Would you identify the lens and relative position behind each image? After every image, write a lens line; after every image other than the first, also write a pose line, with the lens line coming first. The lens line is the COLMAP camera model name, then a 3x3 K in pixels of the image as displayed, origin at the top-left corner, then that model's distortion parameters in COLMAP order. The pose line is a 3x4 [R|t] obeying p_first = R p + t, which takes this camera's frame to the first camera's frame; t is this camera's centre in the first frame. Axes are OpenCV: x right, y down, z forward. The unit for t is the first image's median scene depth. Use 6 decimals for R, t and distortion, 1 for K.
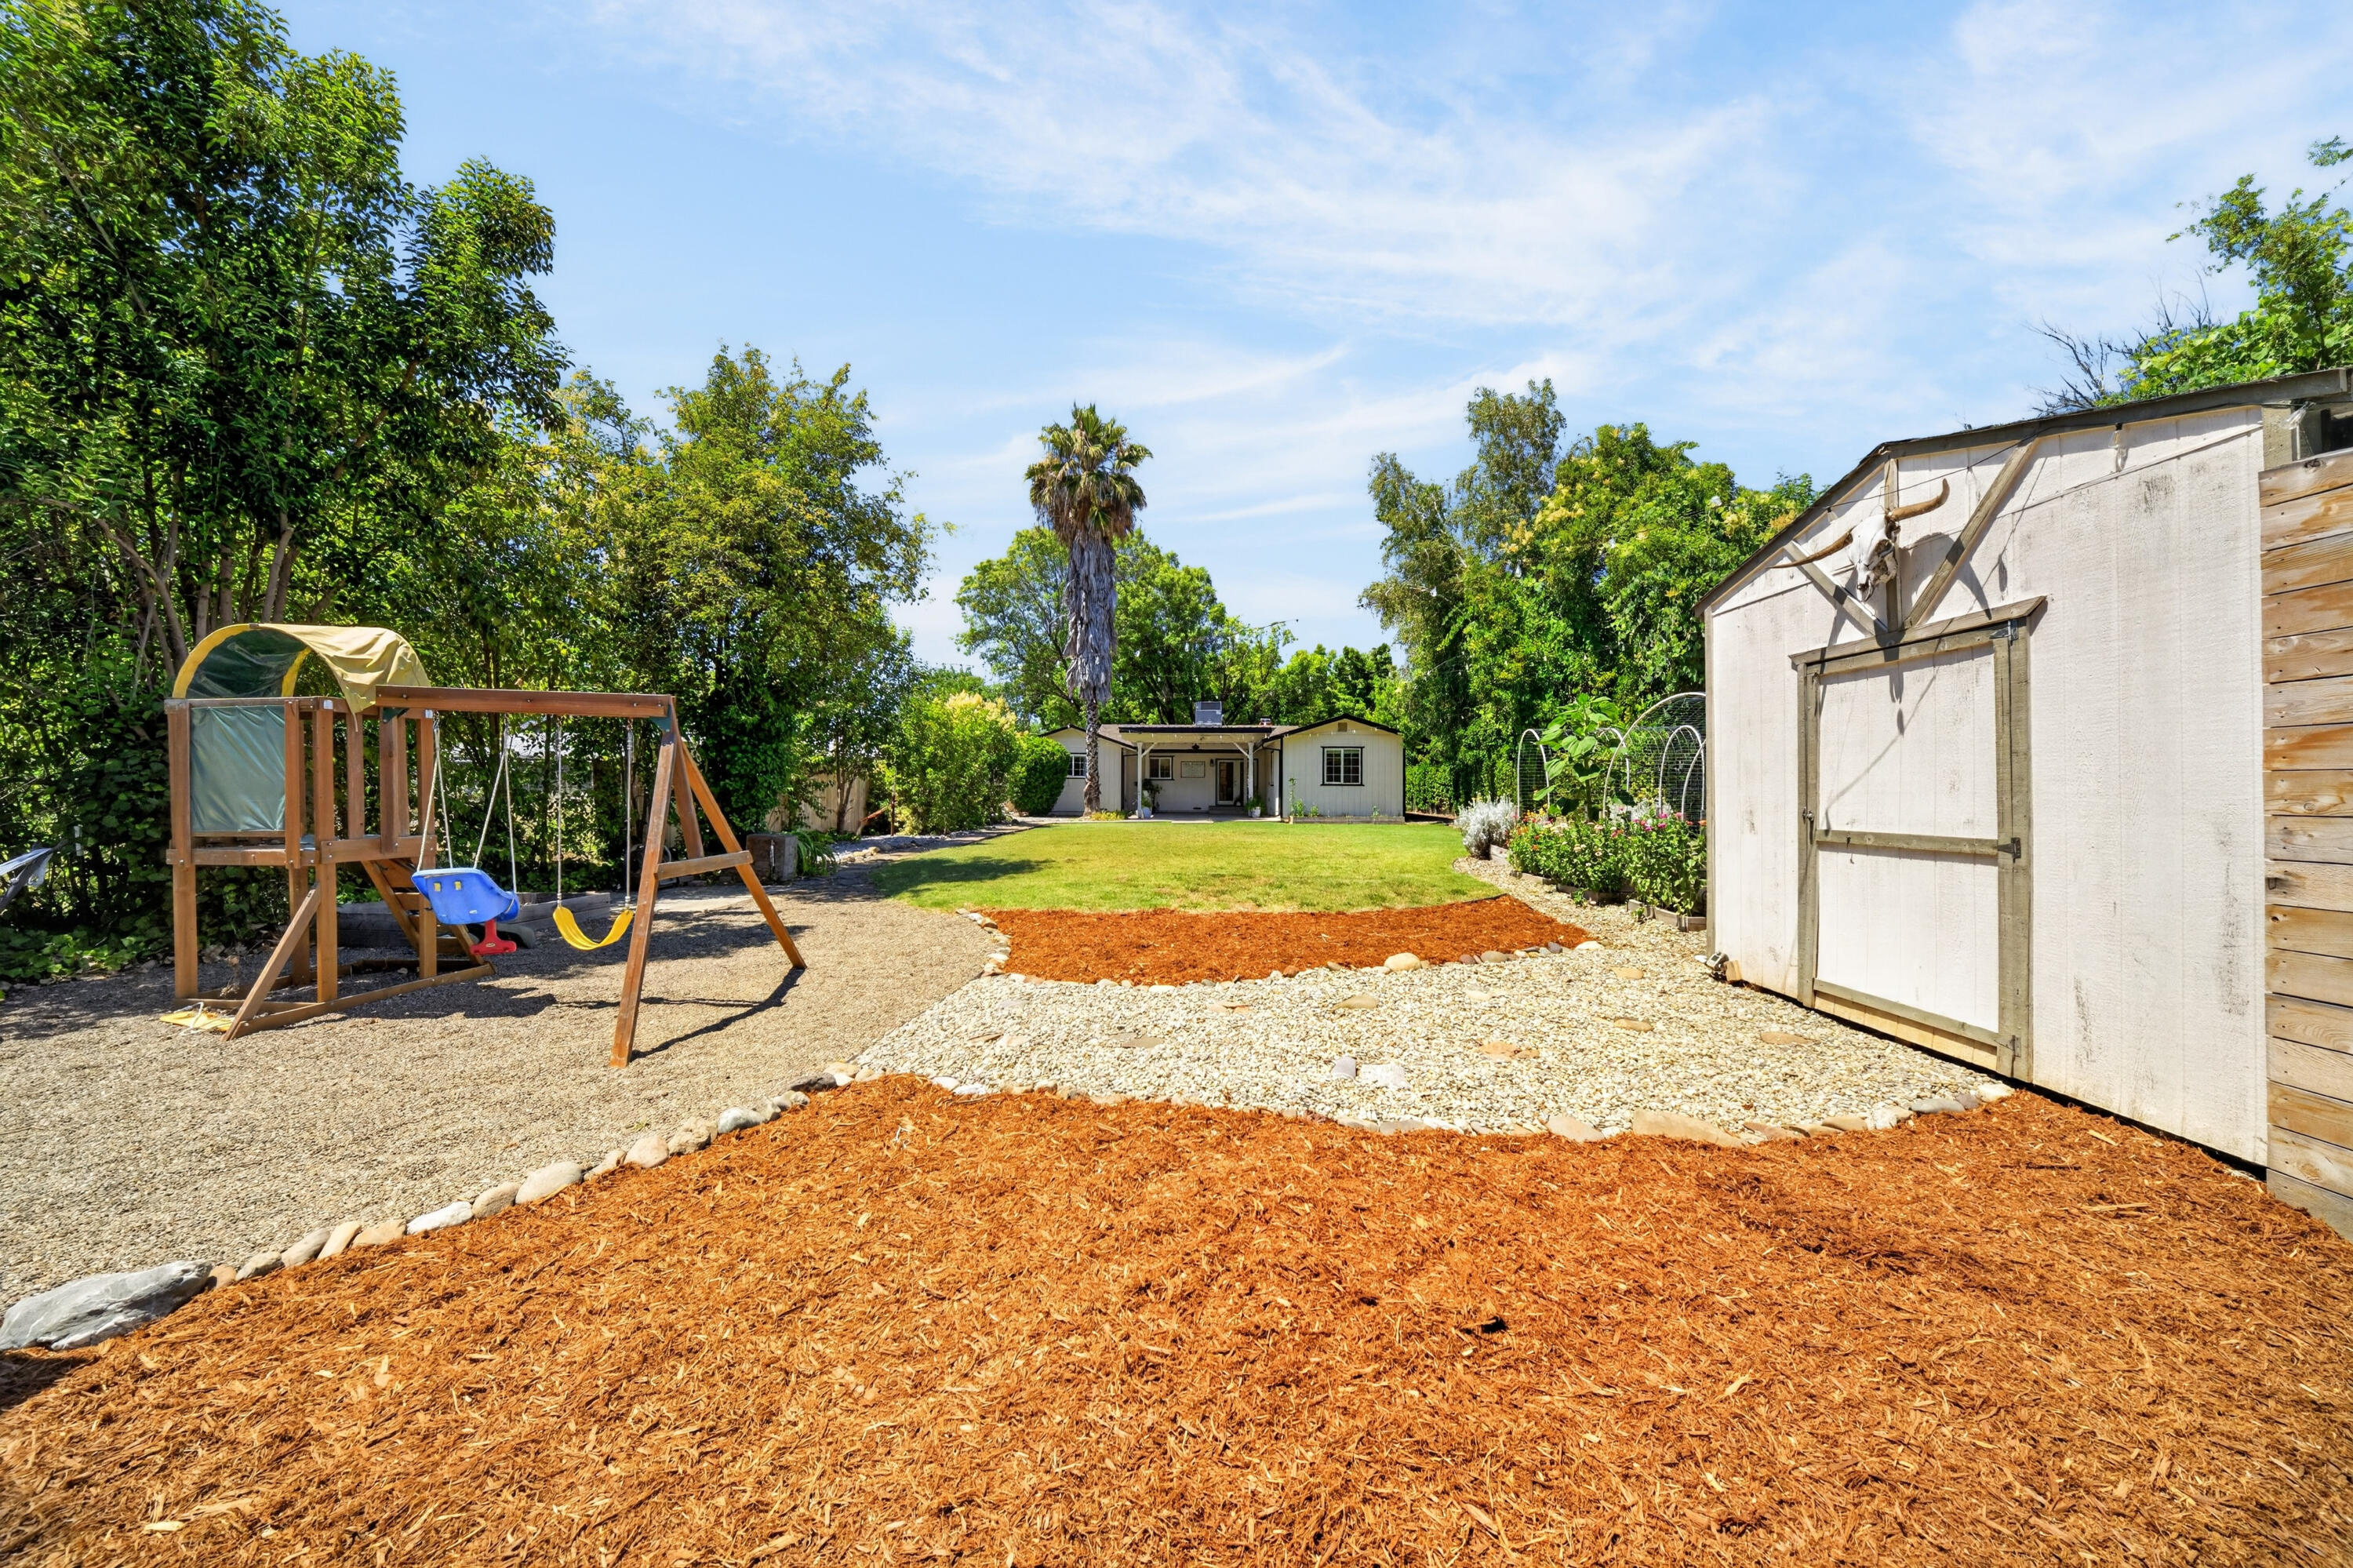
lens RADIAL K [[826.5, 0, 1183.0], [0, 826.5, 793.9], [0, 0, 1]] dist [-0.000892, -0.000422]
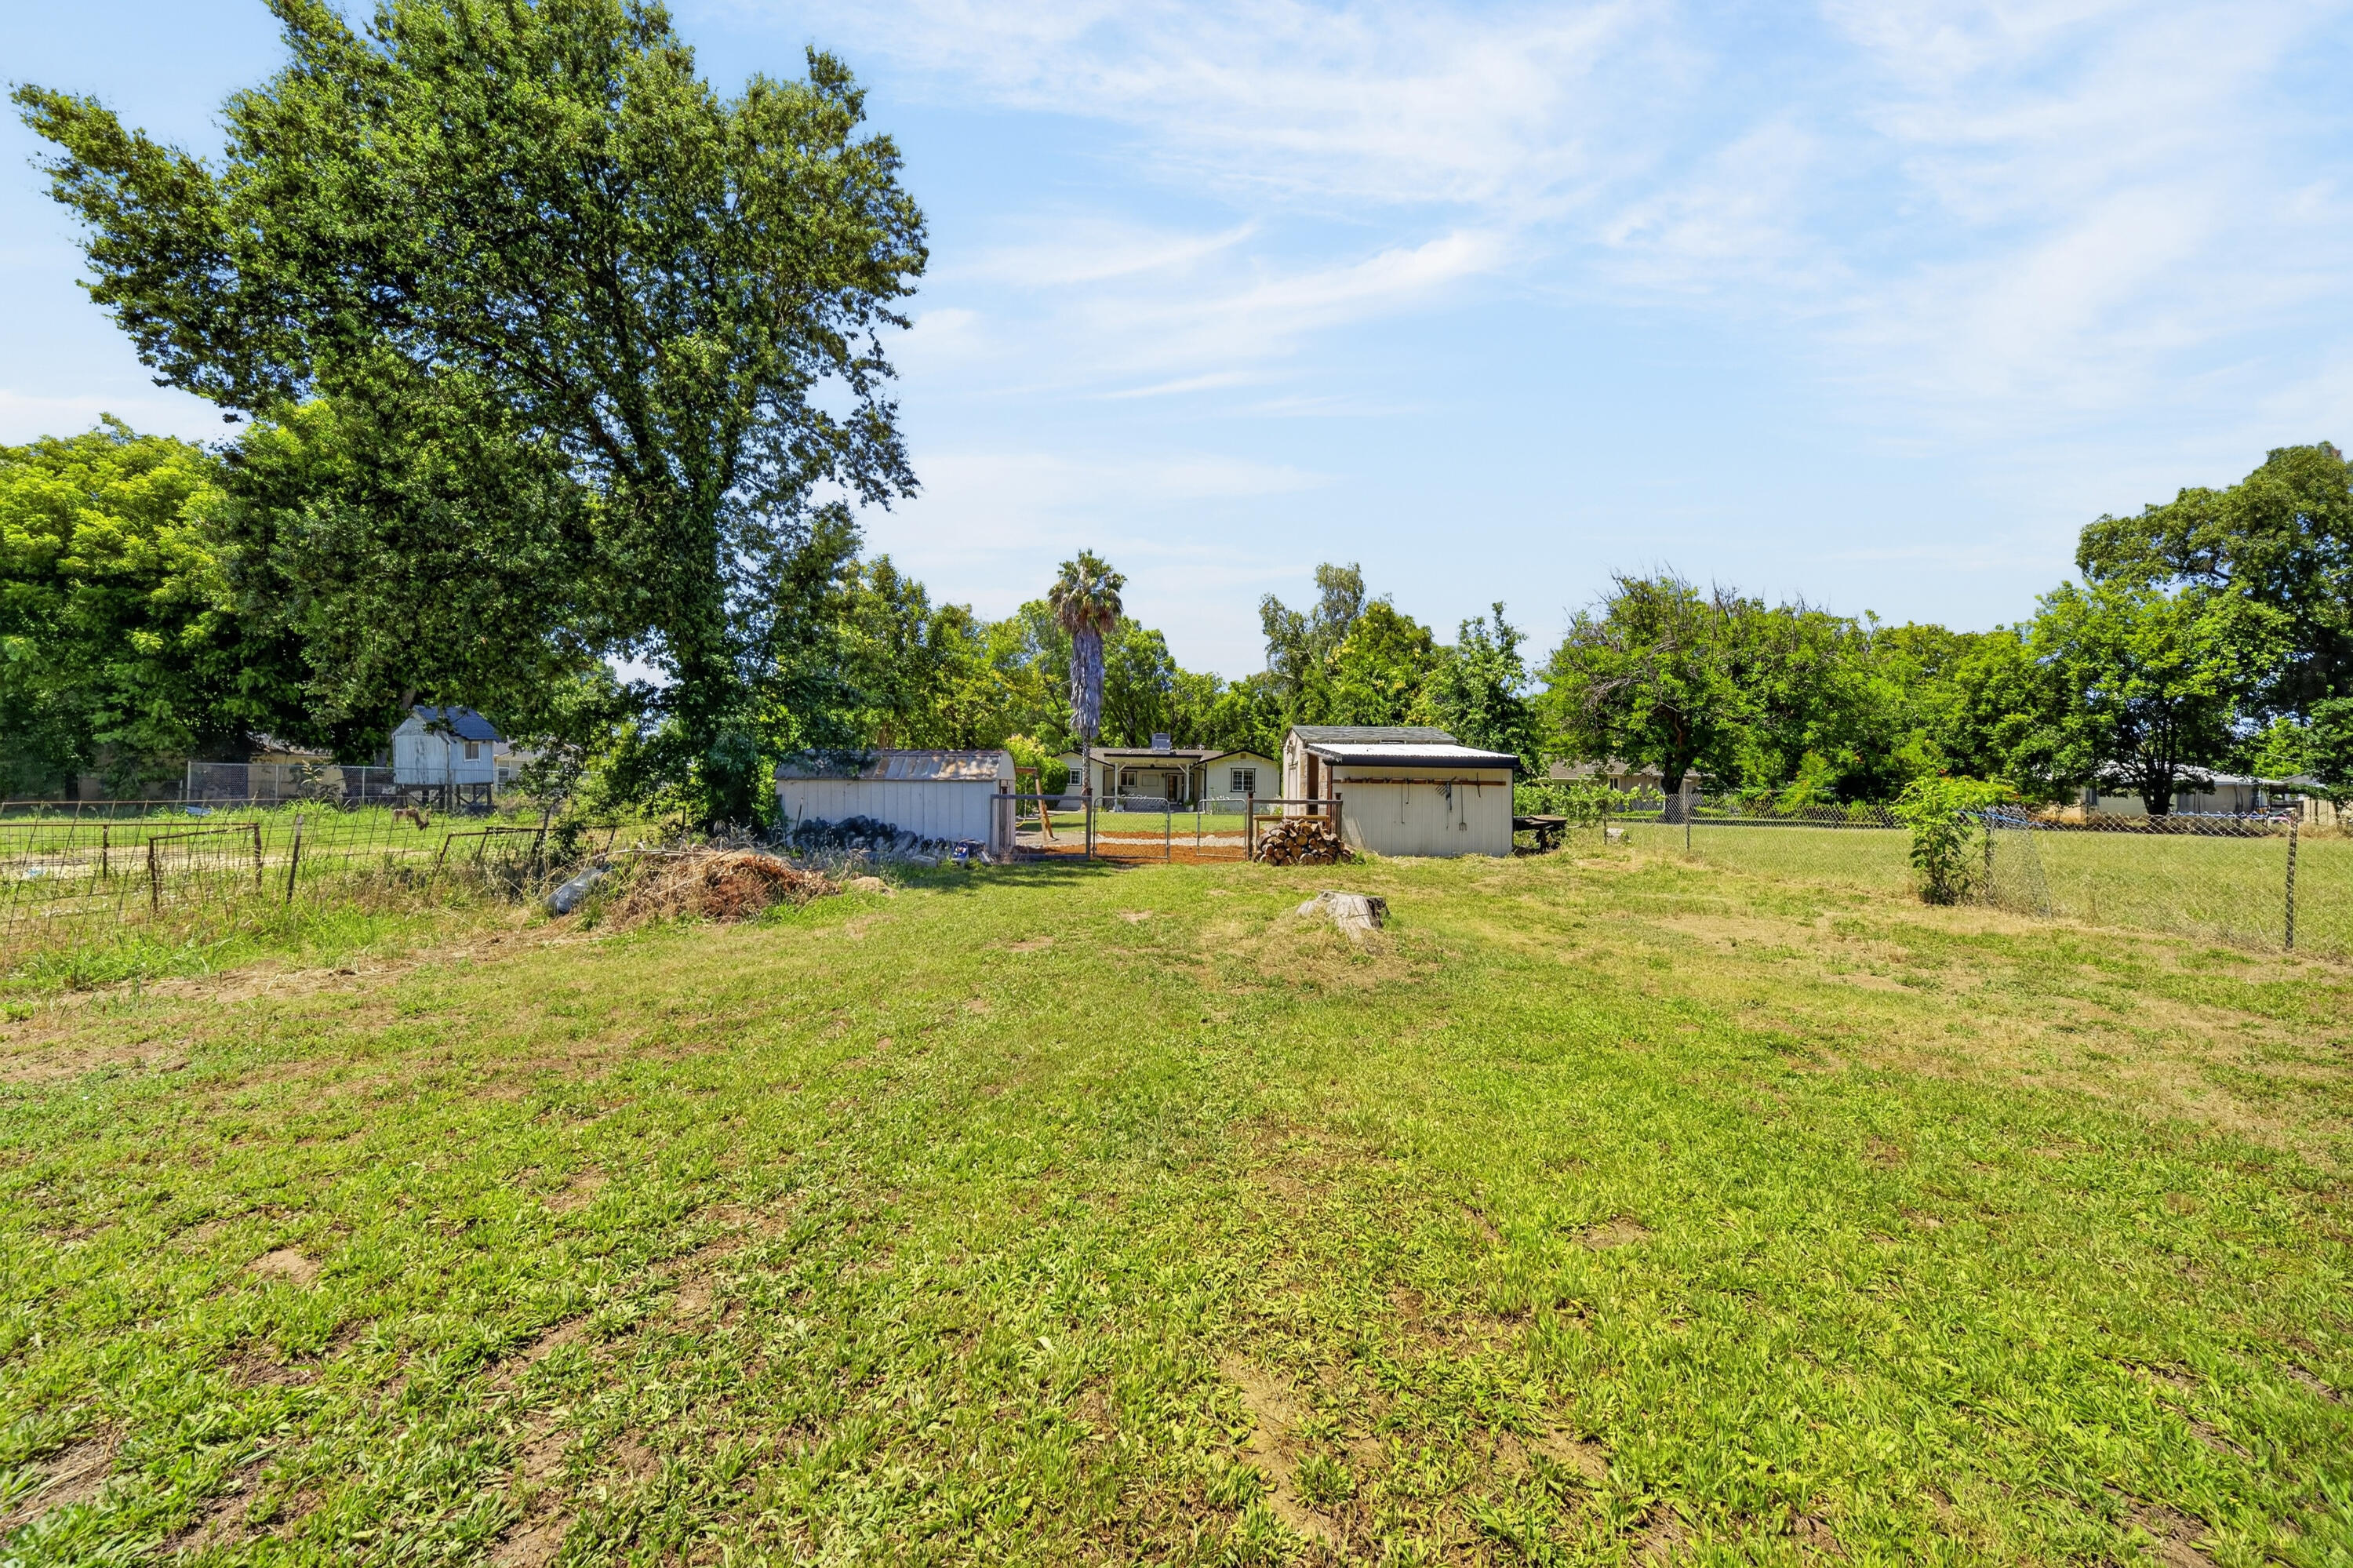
lens RADIAL K [[826.5, 0, 1183.0], [0, 826.5, 793.9], [0, 0, 1]] dist [-0.000892, -0.000422]
pose [[0.998219, 0.012648, 0.058298, -0.017094], [-0.012171, 0.999889, -0.008540, 0.007741], [-0.058399, 0.007815, 0.998263, -0.526306]]
